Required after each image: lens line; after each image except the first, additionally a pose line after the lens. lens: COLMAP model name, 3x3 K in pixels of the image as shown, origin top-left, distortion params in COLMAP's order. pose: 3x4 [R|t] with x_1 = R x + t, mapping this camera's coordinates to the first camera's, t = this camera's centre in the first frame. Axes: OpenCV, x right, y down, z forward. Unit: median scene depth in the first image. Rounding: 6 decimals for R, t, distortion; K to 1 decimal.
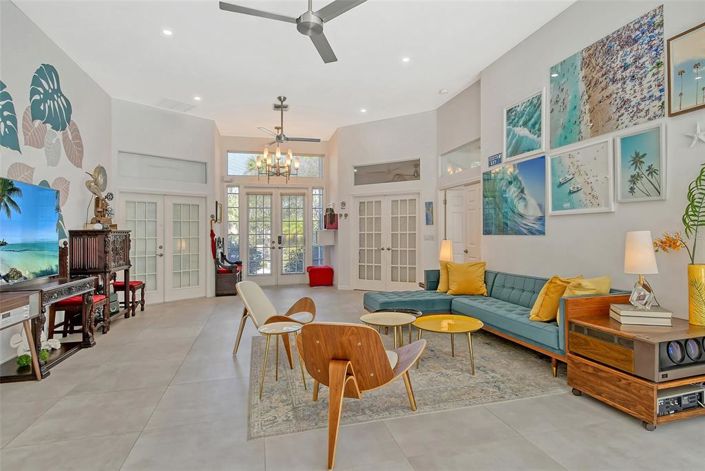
lens RADIAL K [[378.1, 0, 360.7], [0, 378.1, 234.1], [0, 0, 1]] dist [0.020762, -0.019531]
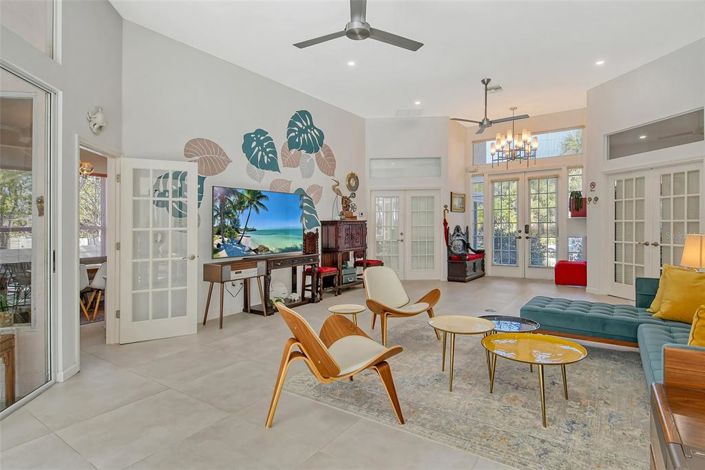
lens RADIAL K [[378.3, 0, 362.3], [0, 378.3, 224.3], [0, 0, 1]] dist [0.002195, -0.000156]
pose [[0.641651, 0.005177, -0.766980, 0.465150], [0.002652, 0.999956, 0.008969, -0.010488], [0.766992, -0.007789, 0.641609, 0.216160]]
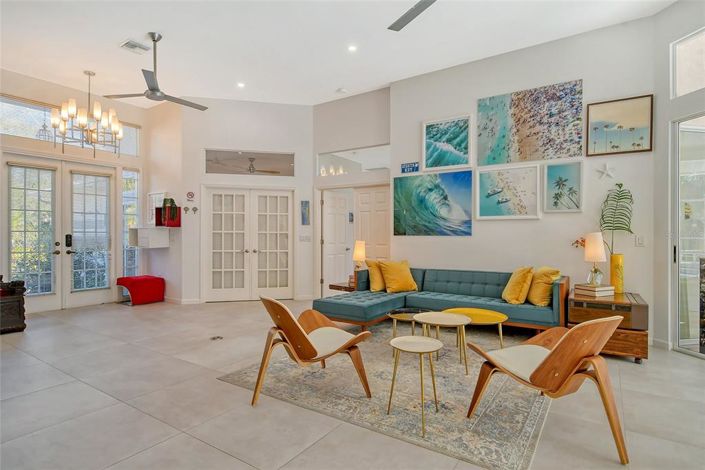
lens RADIAL K [[377.4, 0, 364.5], [0, 377.4, 235.5], [0, 0, 1]] dist [0.021658, -0.000443]
pose [[0.746221, 0.015152, 0.665526, -0.548118], [-0.010421, 0.999884, -0.011079, 0.018016], [-0.665617, 0.001332, 0.746293, 0.310049]]
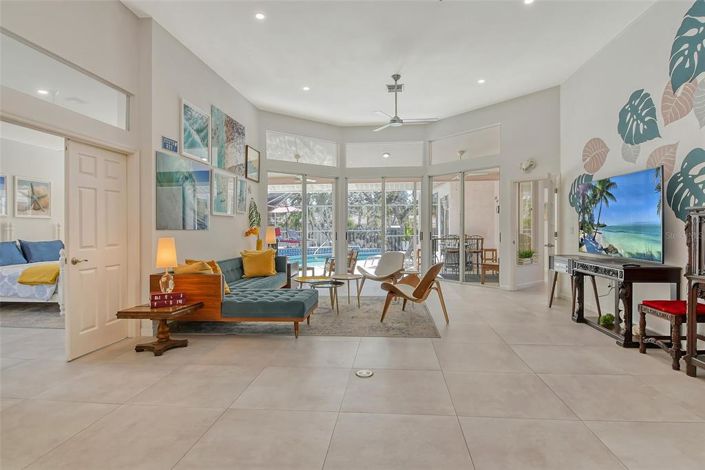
lens RADIAL K [[377.9, 0, 365.1], [0, 377.9, 216.7], [0, 0, 1]] dist [0.017735, -0.000109]
pose [[-0.939209, 0.032582, 0.341796, -0.427355], [0.022062, 0.999157, -0.034621, 0.014430], [-0.342635, -0.024976, -0.939136, 1.934628]]
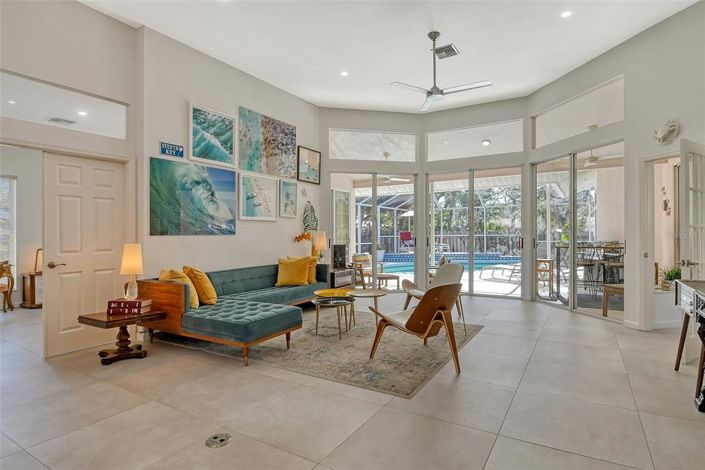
lens RADIAL K [[378.3, 0, 362.3], [0, 378.3, 224.3], [0, 0, 1]] dist [0.002195, -0.000156]
pose [[-0.693942, 0.037438, 0.719057, -0.667680], [0.018801, 0.999249, -0.033882, 0.017084], [-0.719785, -0.009993, -0.694125, 1.493970]]
